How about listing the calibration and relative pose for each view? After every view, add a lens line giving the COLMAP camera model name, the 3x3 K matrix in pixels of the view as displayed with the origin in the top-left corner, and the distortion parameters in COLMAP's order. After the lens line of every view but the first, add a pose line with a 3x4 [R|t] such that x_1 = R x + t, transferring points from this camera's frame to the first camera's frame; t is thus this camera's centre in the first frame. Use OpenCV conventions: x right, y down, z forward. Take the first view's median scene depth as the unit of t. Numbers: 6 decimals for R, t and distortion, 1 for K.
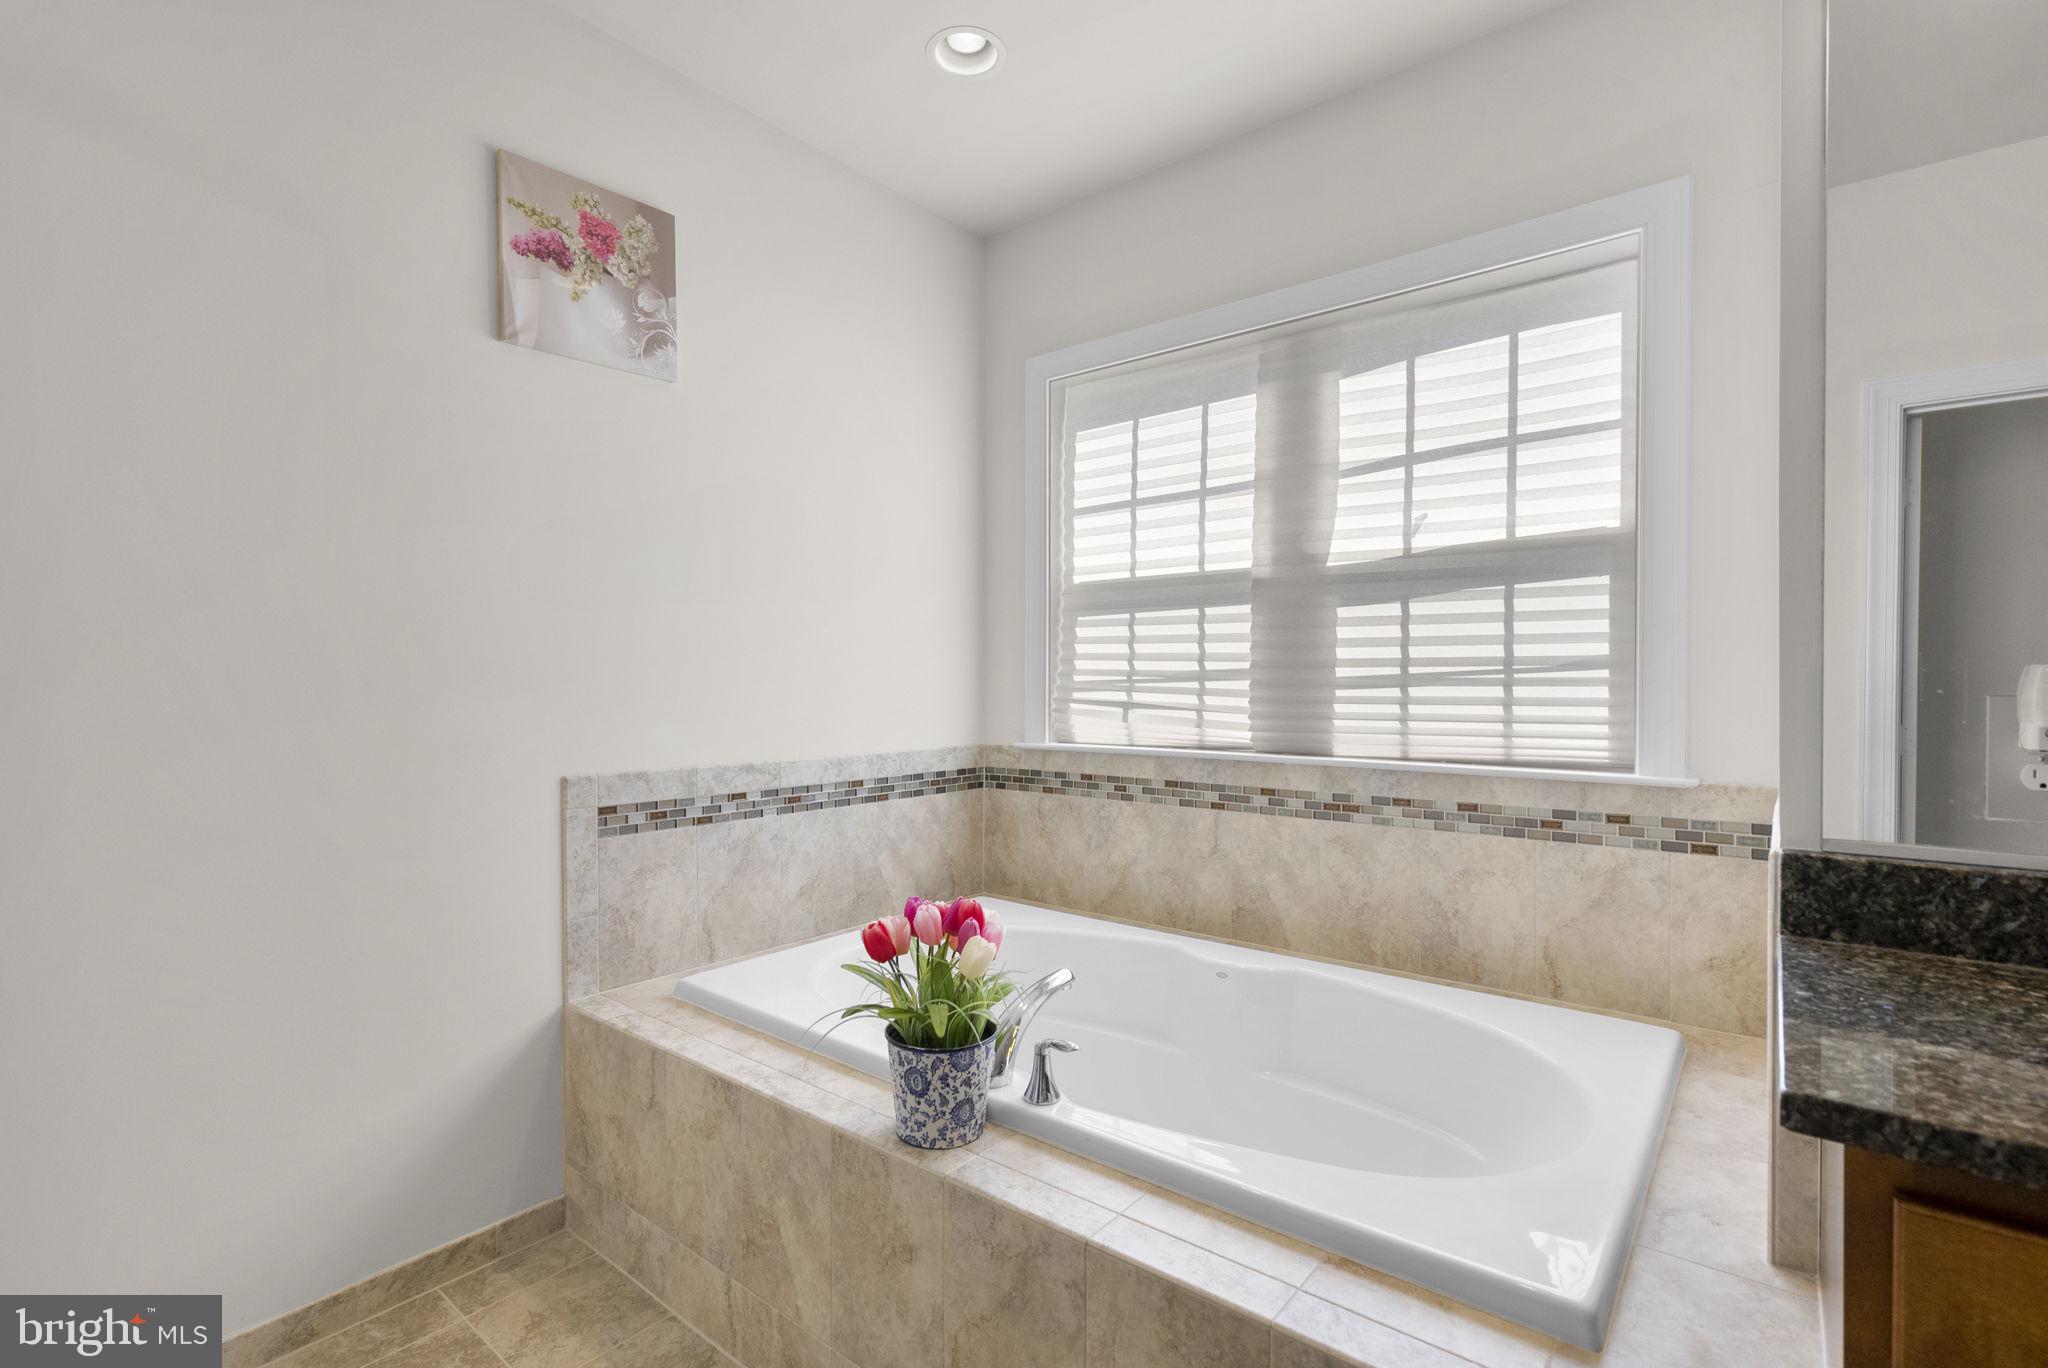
lens RADIAL K [[932.1, 0, 1018.2], [0, 932.1, 686.9], [0, 0, 1]] dist [0.000936, -0.000361]
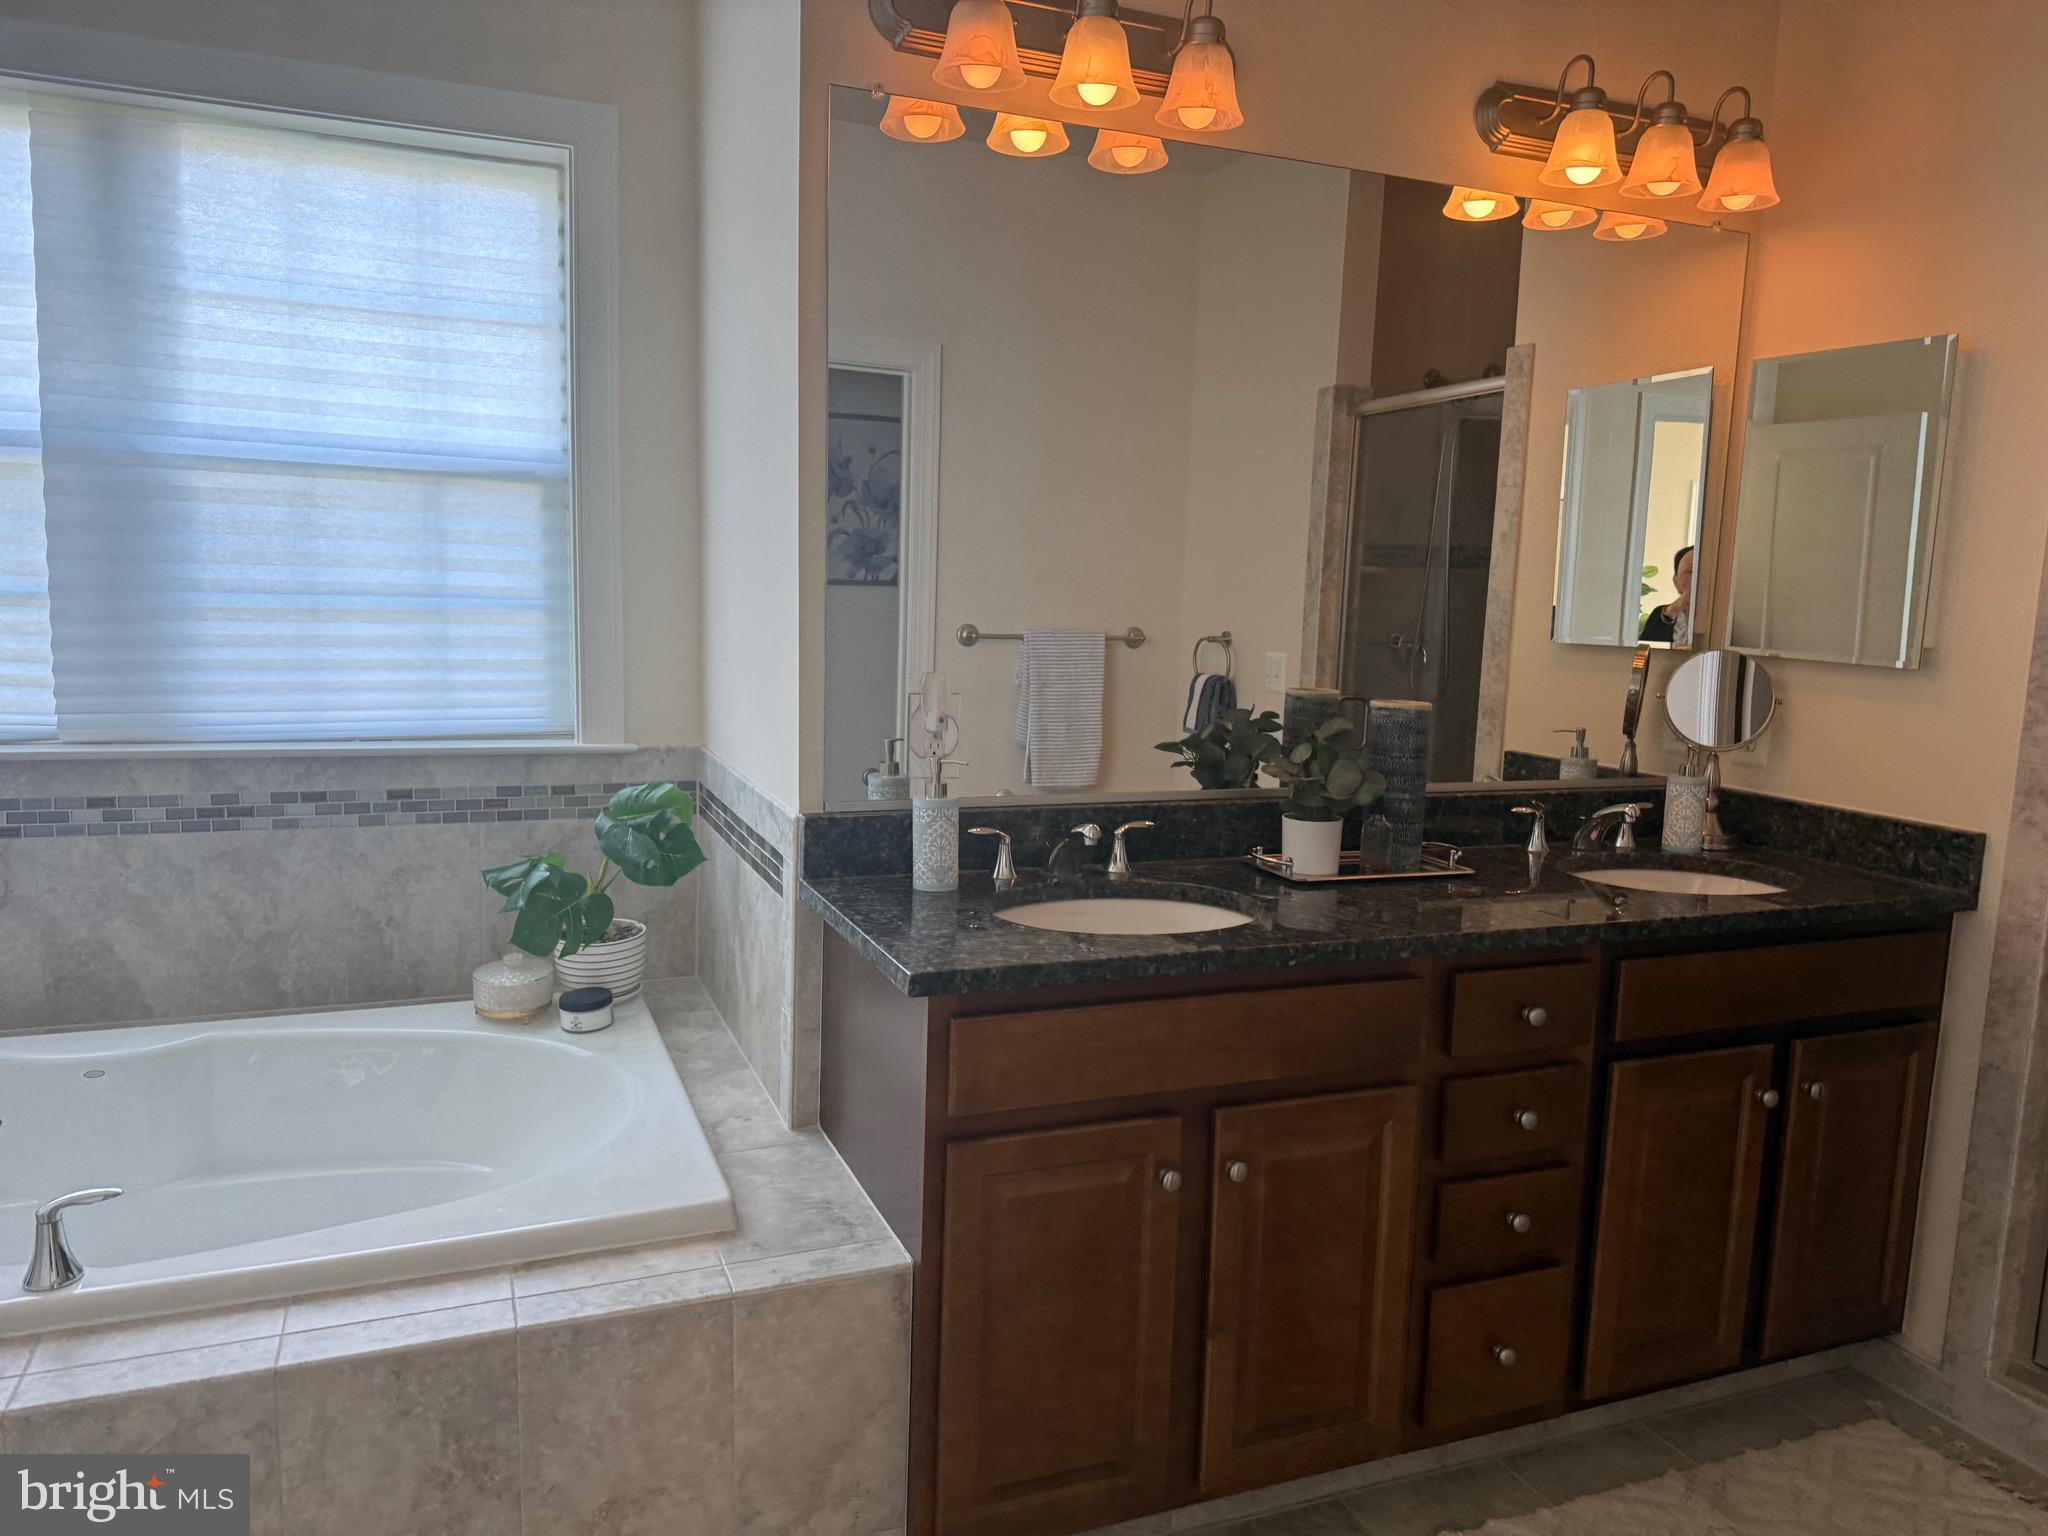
lens RADIAL K [[1423.2, 0, 1023.0], [0, 1423.2, 771.7], [0, 0, 1]] dist [0.046558, -0.024152]
pose [[0.482184, -0.102084, 0.870102, -0.744043], [-0.026811, 0.991003, 0.131126, -0.151047], [-0.875660, -0.086555, 0.475109, -0.194732]]
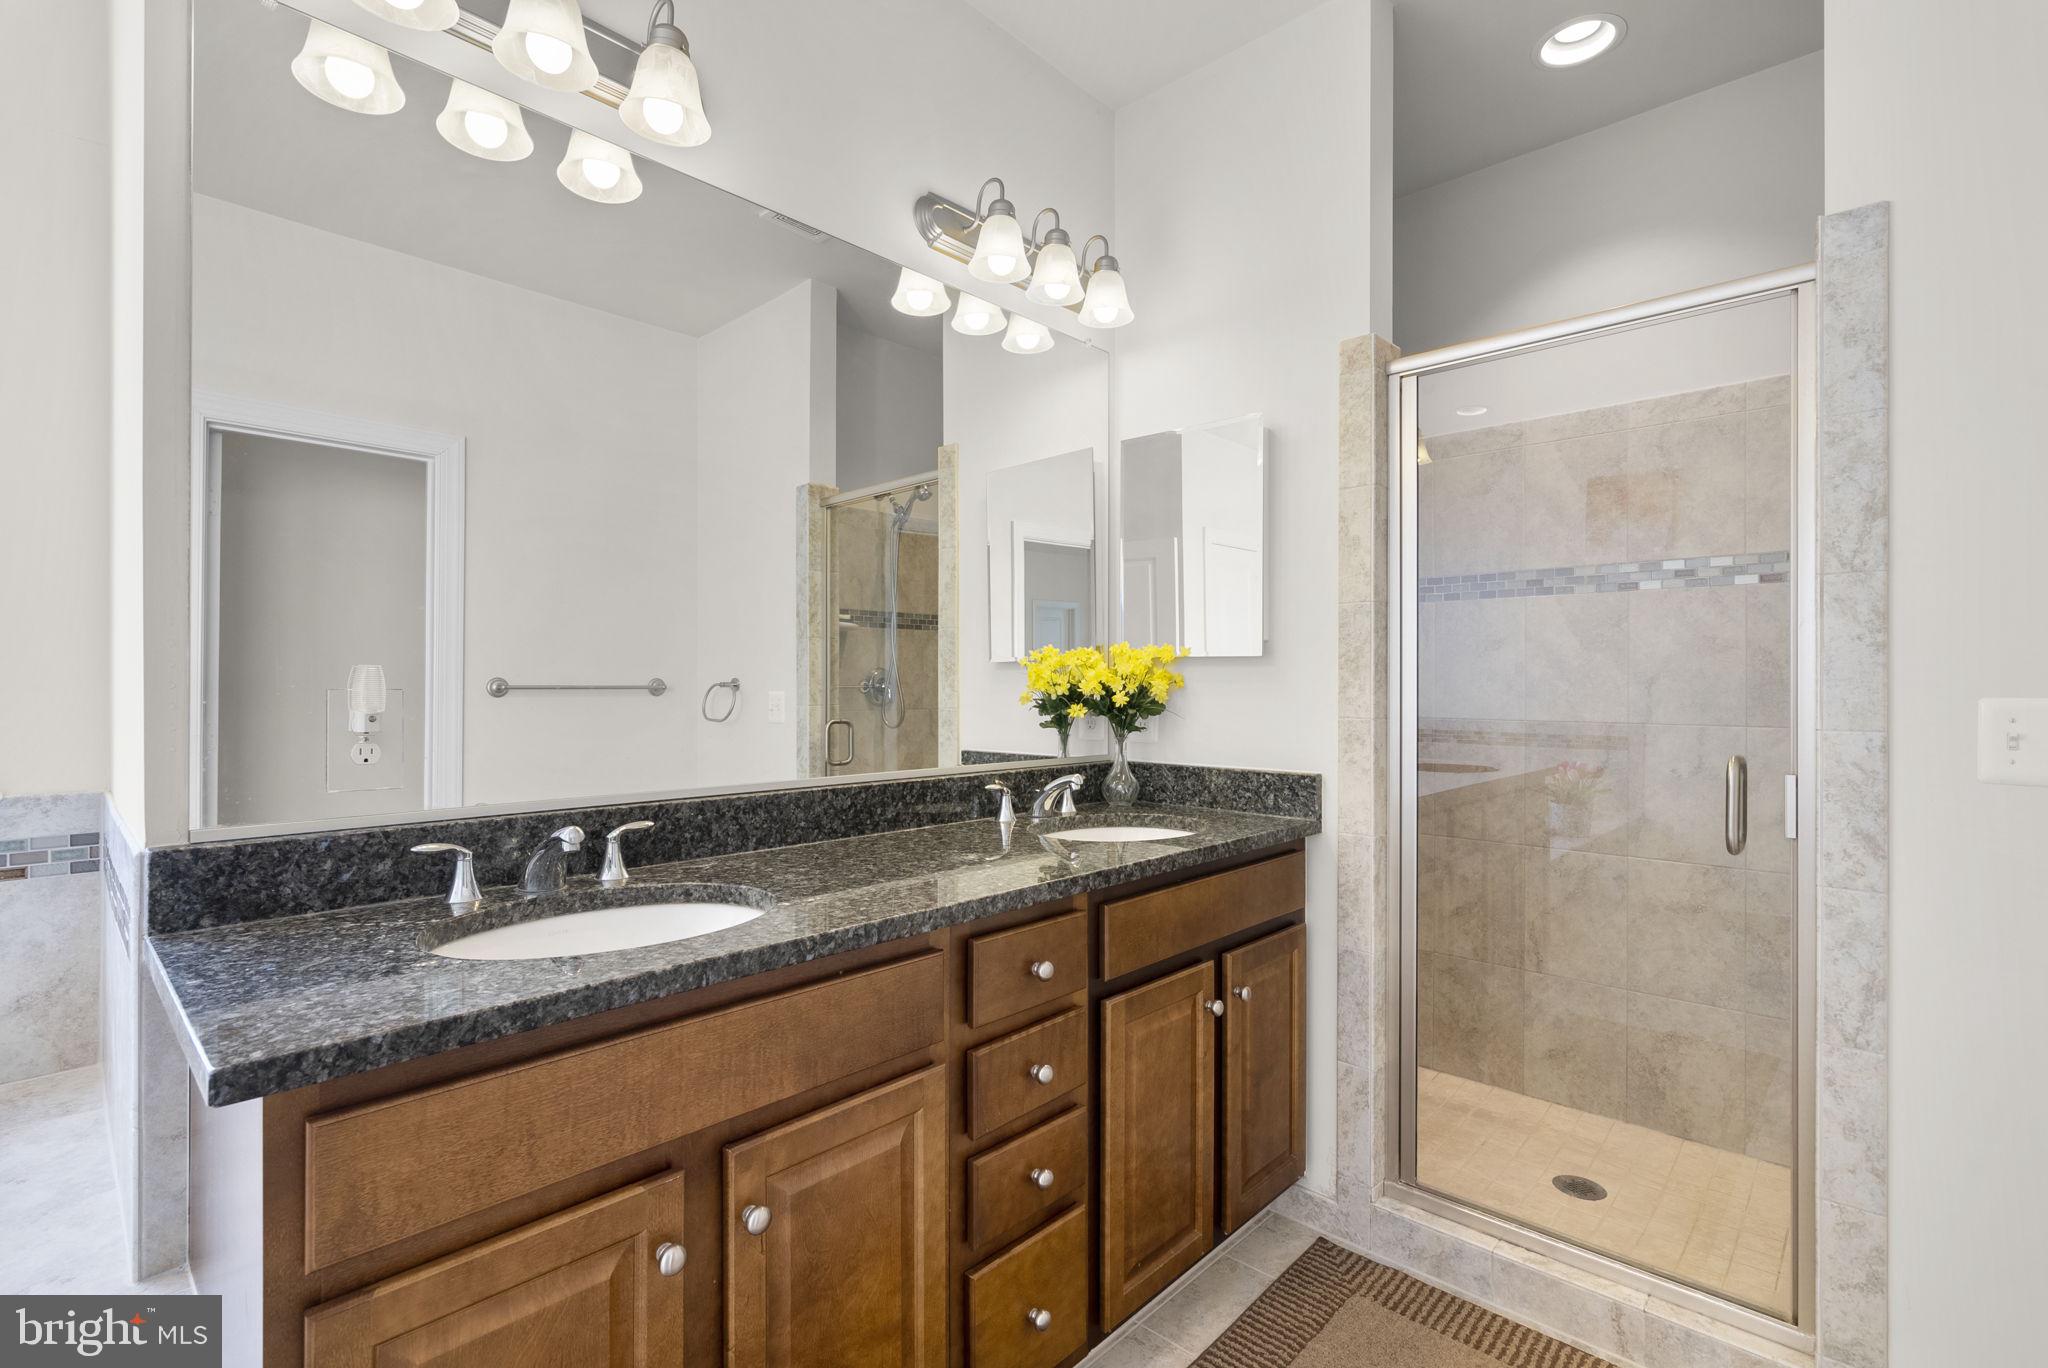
lens RADIAL K [[932.1, 0, 1019.1], [0, 932.1, 692.3], [0, 0, 1]] dist [0.000936, -0.000361]
pose [[0.073176, -0.007234, 0.997293, -0.084788], [0.002294, 0.999972, 0.007085, 0.006205], [-0.997316, 0.001769, 0.073191, 0.022630]]
